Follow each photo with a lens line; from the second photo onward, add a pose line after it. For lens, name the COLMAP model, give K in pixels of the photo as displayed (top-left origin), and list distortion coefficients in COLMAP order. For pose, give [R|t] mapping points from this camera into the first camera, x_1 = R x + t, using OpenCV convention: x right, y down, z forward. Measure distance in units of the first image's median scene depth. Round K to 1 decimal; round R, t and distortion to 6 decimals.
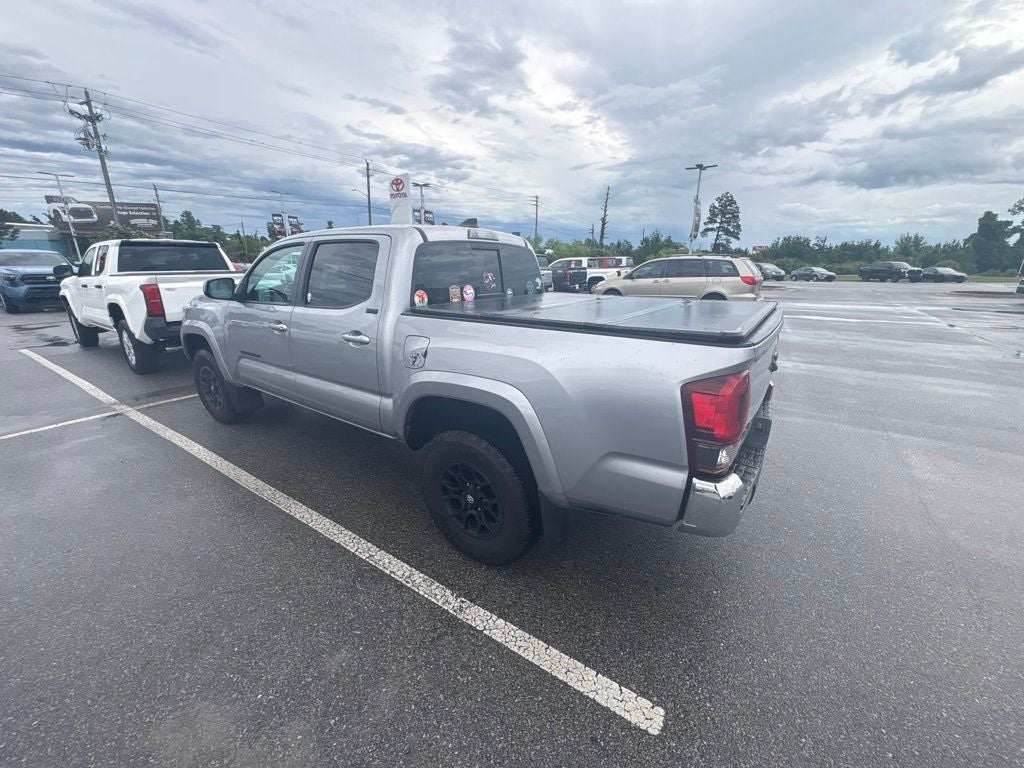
lens RADIAL K [[406.2, 0, 512.0], [0, 406.2, 384.0], [0, 0, 1]] dist [0.000292, -0.000412]
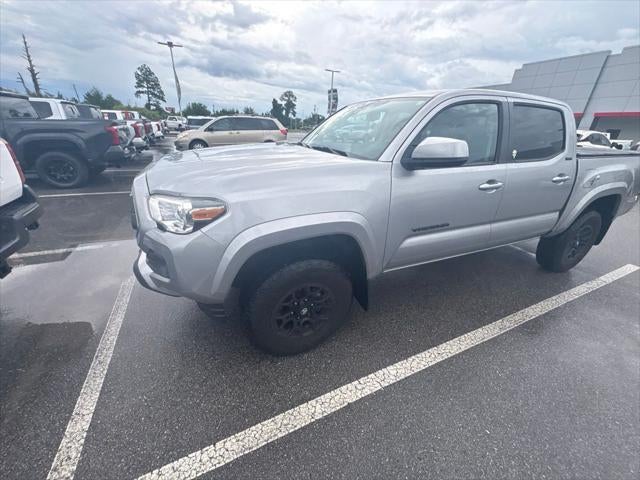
lens RADIAL K [[253.9, 0, 320.0], [0, 253.9, 240.0], [0, 0, 1]] dist [0.000292, -0.000412]
pose [[0.521211, -0.336299, 0.784374, -0.573274], [0.210633, 0.941345, 0.263636, -0.115562], [-0.827027, 0.027805, 0.561475, 0.421857]]
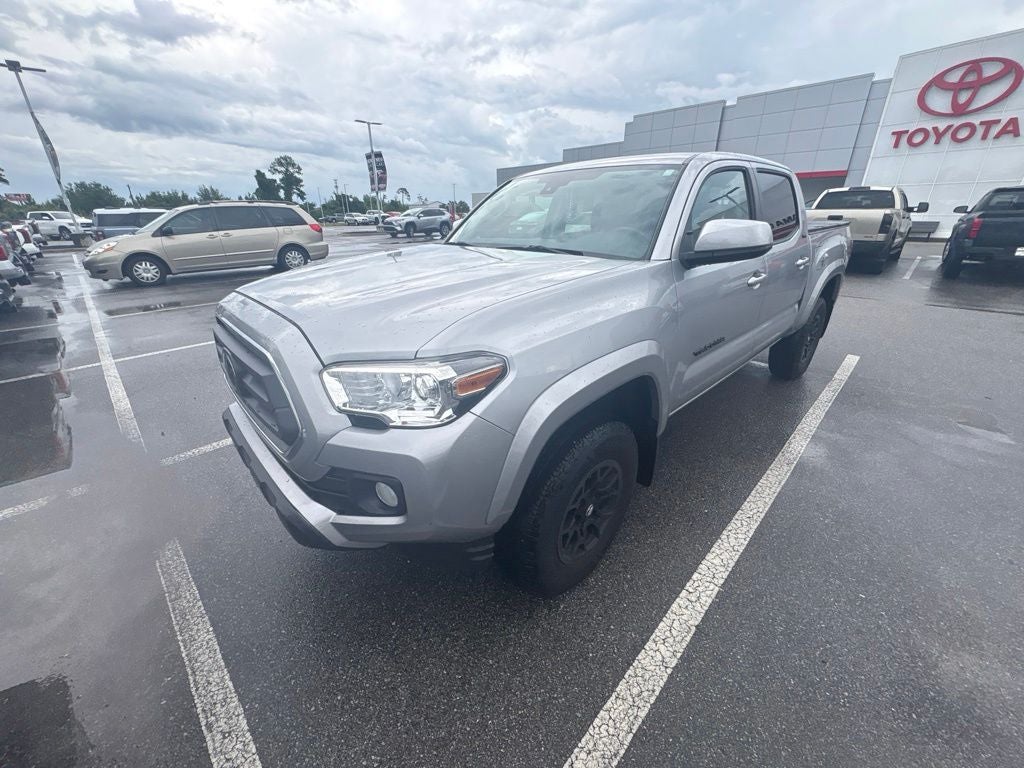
lens RADIAL K [[407.1, 0, 512.1], [0, 407.1, 381.7], [0, 0, 1]] dist [0.000539, -0.000507]
pose [[0.195308, -0.386521, 0.901364, -0.609706], [0.296087, 0.899417, 0.321530, -0.149013], [-0.934980, 0.204085, 0.290107, 0.526427]]
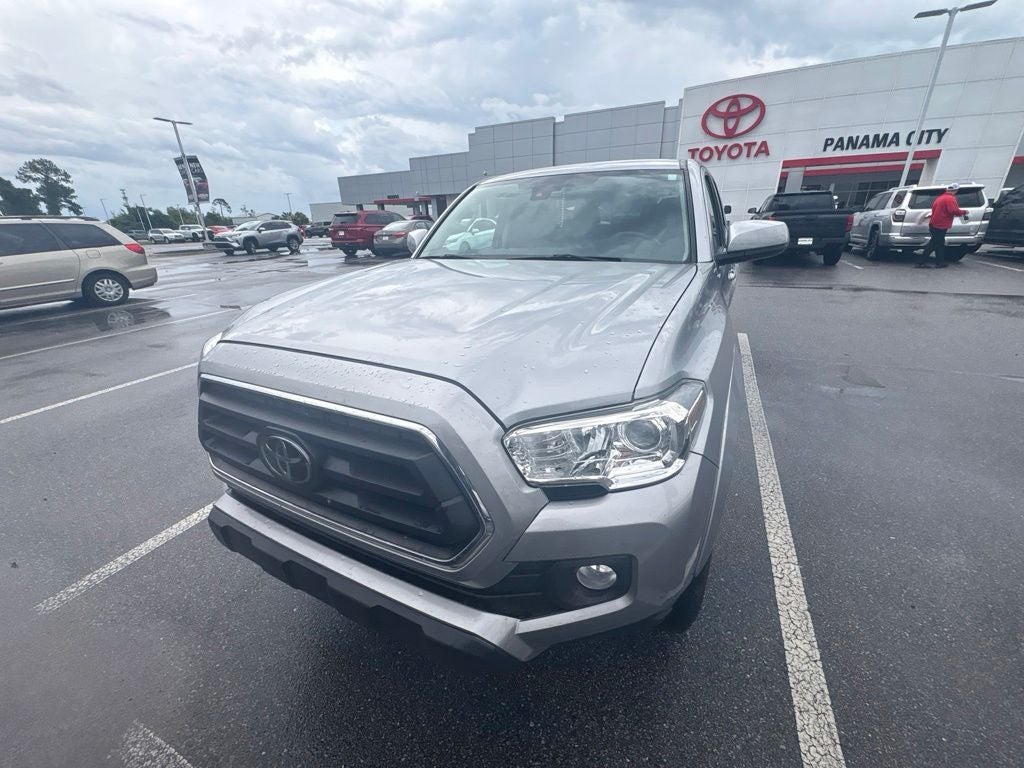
lens RADIAL K [[407.1, 0, 512.1], [0, 407.1, 381.7], [0, 0, 1]] dist [0.000539, -0.000507]
pose [[-0.145959, -0.373746, 0.915975, -0.579321], [0.317931, 0.859054, 0.401182, -0.183996], [-0.936812, 0.349773, -0.006562, 0.637234]]
